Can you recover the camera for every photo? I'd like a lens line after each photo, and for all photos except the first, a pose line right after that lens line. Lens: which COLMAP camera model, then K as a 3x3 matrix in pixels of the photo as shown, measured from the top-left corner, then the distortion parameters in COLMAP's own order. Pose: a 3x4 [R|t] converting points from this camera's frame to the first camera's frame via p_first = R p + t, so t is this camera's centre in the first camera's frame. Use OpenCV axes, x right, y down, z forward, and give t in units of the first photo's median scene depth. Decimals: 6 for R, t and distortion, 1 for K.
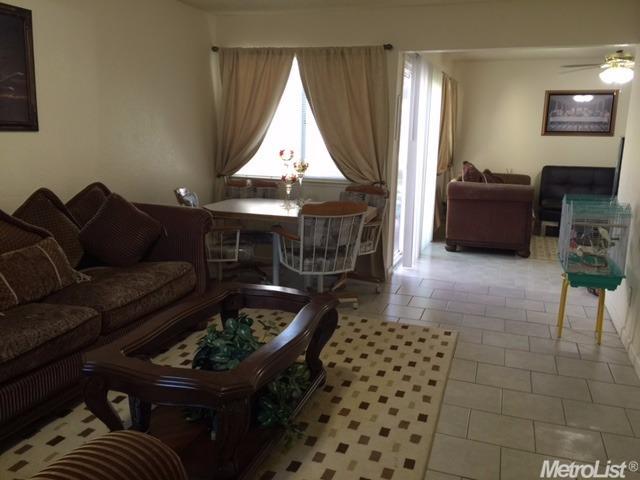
lens RADIAL K [[550.6, 0, 322.6], [0, 550.6, 238.9], [0, 0, 1]] dist [0.096436, -0.123545]
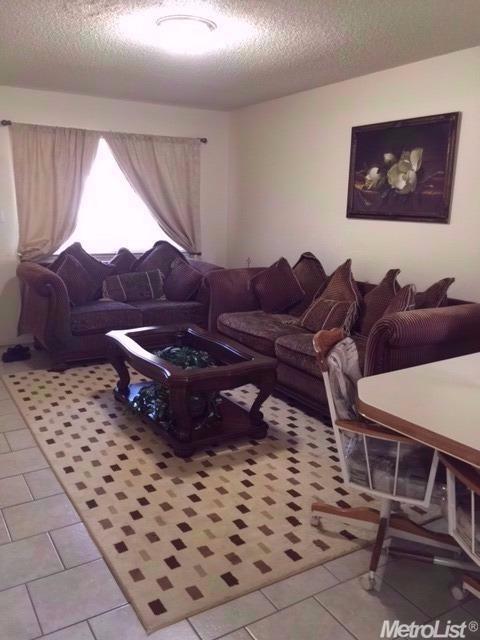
lens RADIAL K [[550.6, 0, 234.6], [0, 550.6, 307.0], [0, 0, 1]] dist [0.096436, -0.123545]
pose [[-0.641805, 0.115957, -0.758051, 0.710078], [-0.191314, 0.933036, 0.304700, -0.347784], [0.742621, 0.340583, -0.576643, 1.636928]]
